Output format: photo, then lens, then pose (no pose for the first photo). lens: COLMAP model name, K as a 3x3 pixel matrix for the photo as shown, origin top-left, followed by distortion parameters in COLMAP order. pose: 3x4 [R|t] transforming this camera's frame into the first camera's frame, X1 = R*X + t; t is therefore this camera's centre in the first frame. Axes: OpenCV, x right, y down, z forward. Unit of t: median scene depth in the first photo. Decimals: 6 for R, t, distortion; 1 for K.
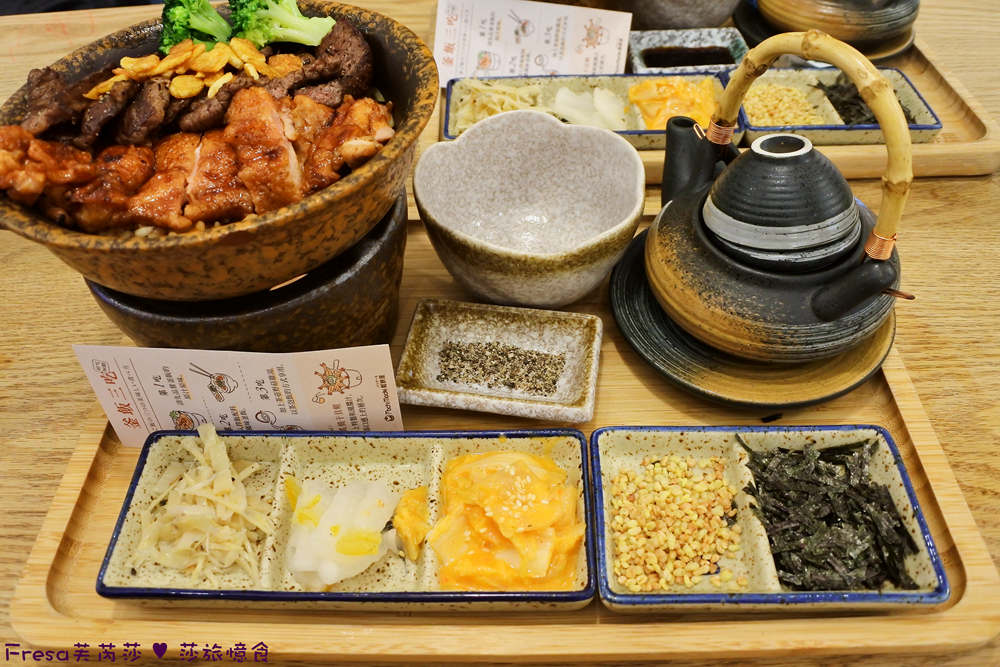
lens RADIAL K [[779.9, 0, 485.1], [0, 779.9, 324.4], [0, 0, 1]] dist [-0.132287, 0.090844]
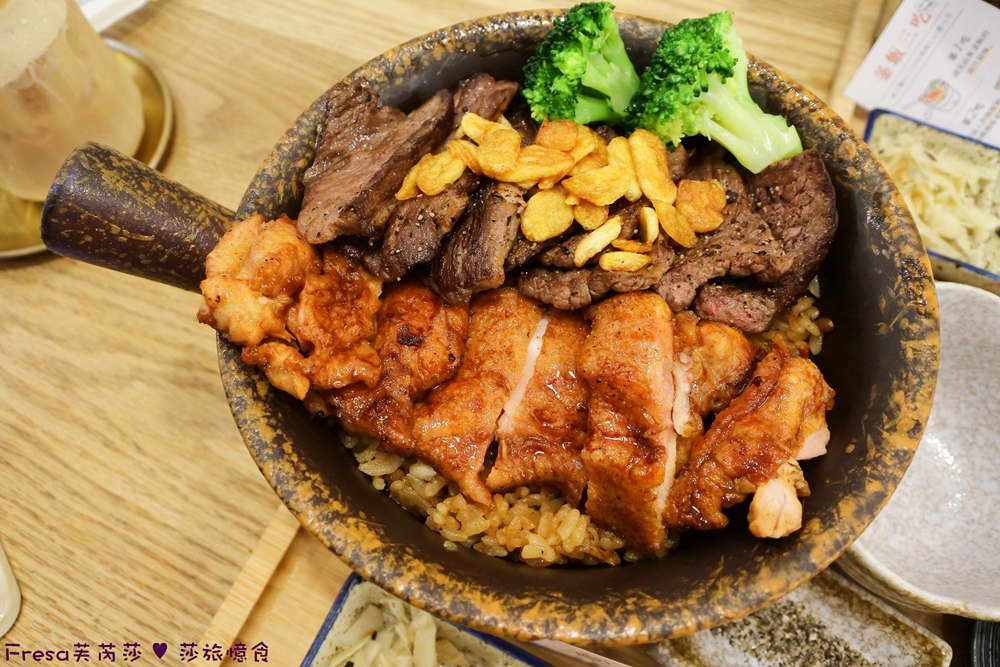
lens RADIAL K [[779.9, 0, 485.1], [0, 779.9, 324.4], [0, 0, 1]] dist [-0.132287, 0.090844]
pose [[0.903796, 0.393809, -0.167531, -0.177270], [-0.322886, 0.884399, 0.337020, -0.261678], [0.280886, -0.250504, 0.926472, 0.214599]]
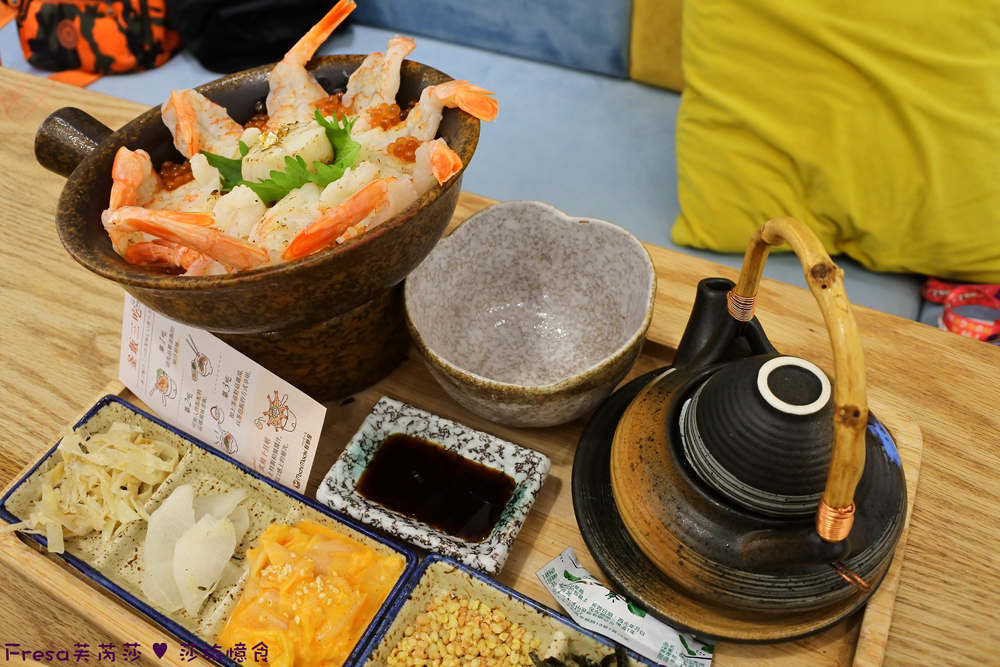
lens RADIAL K [[779.9, 0, 485.1], [0, 779.9, 324.4], [0, 0, 1]] dist [-0.132287, 0.090844]
pose [[0.875222, 0.343446, -0.340634, 0.496508], [-0.323825, 0.939121, 0.114840, -0.586265], [0.359338, 0.009795, 0.933156, 0.459409]]
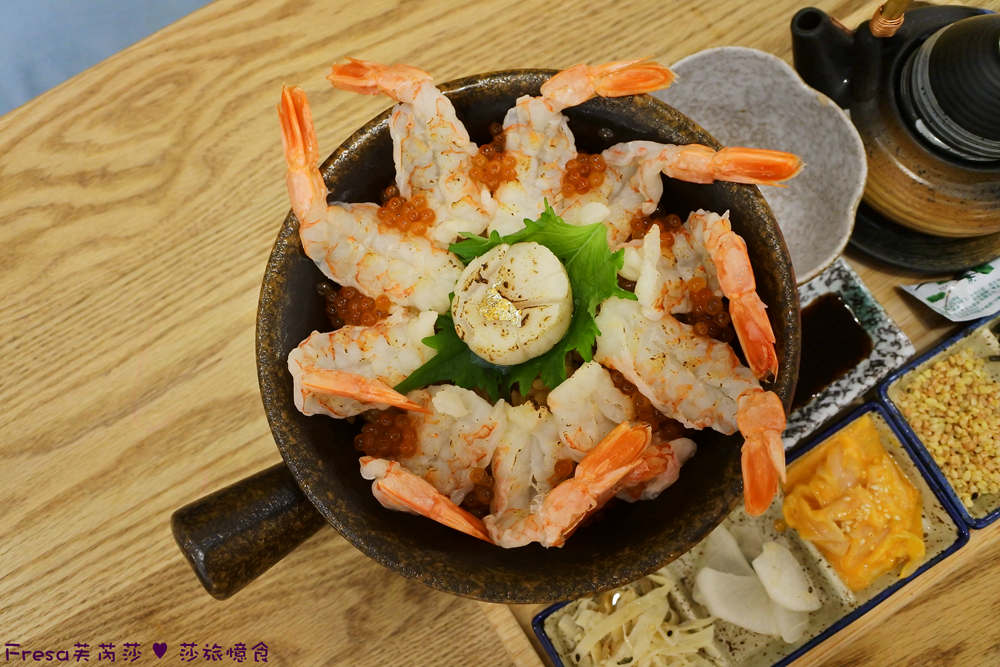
lens RADIAL K [[779.9, 0, 485.1], [0, 779.9, 324.4], [0, 0, 1]] dist [-0.132287, 0.090844]
pose [[0.854722, -0.513350, 0.076952, -0.002210], [0.407381, 0.755252, 0.513455, -0.863313], [-0.321700, -0.407513, 0.854659, 0.571544]]
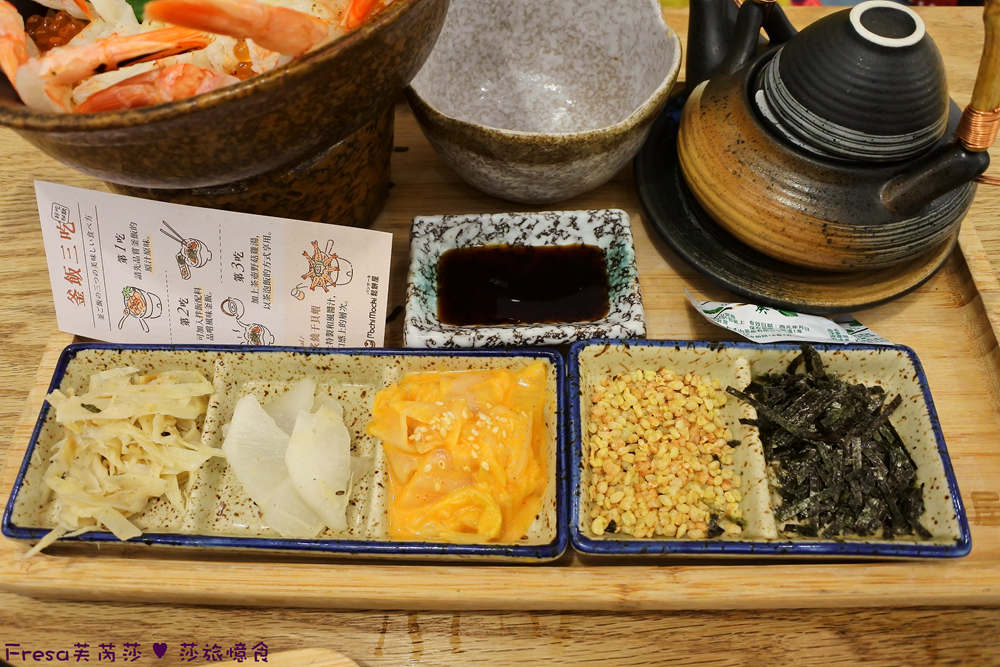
lens RADIAL K [[779.9, 0, 485.1], [0, 779.9, 324.4], [0, 0, 1]] dist [-0.132287, 0.090844]
pose [[0.999392, 0.028192, -0.020521, 0.267001], [-0.023690, 0.980778, 0.193684, -0.450440], [0.025586, -0.193080, 0.980849, 0.484295]]
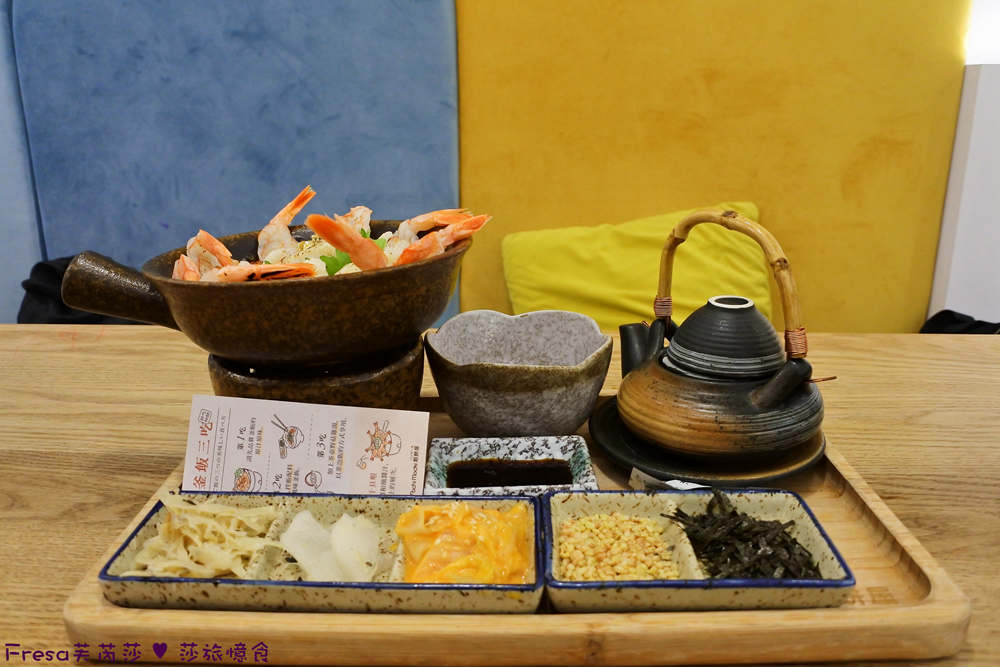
lens RADIAL K [[779.9, 0, 485.1], [0, 779.9, 324.4], [0, 0, 1]] dist [-0.132287, 0.090844]
pose [[0.999028, 0.029975, -0.032318, 0.278317], [-0.041898, 0.873510, -0.484999, -0.118946], [0.013693, 0.485882, 0.873917, 0.292846]]
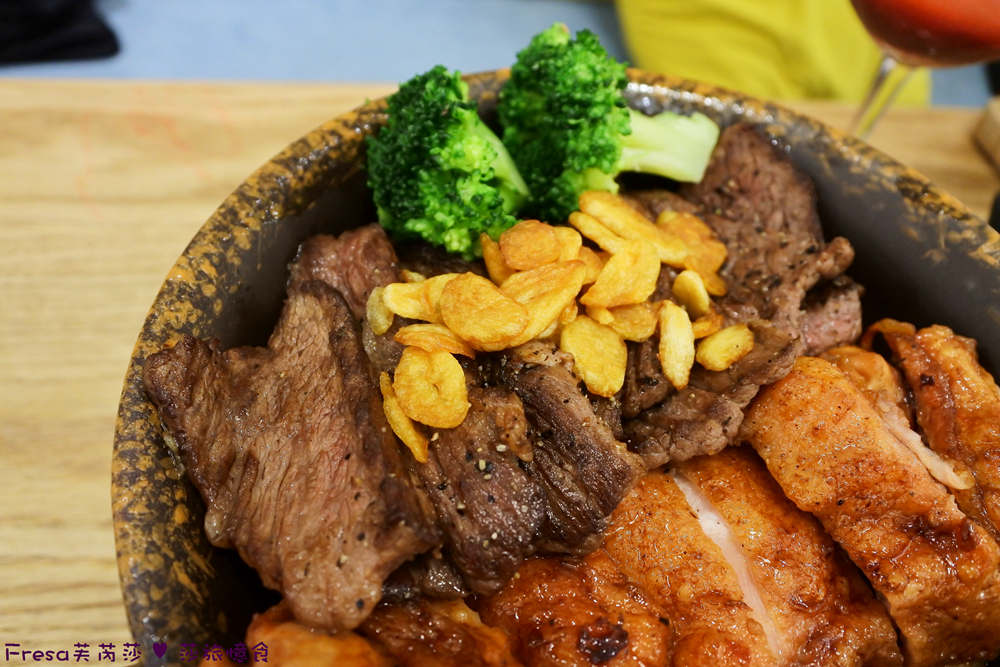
lens RADIAL K [[758.4, 0, 471.7], [0, 758.4, 330.9], [0, 0, 1]] dist [-0.098651, 0.072732]
pose [[0.942158, -0.169590, 0.289099, -0.347286], [0.133003, 0.980896, 0.141959, -0.237244], [-0.307651, -0.095297, 0.946715, 0.372536]]
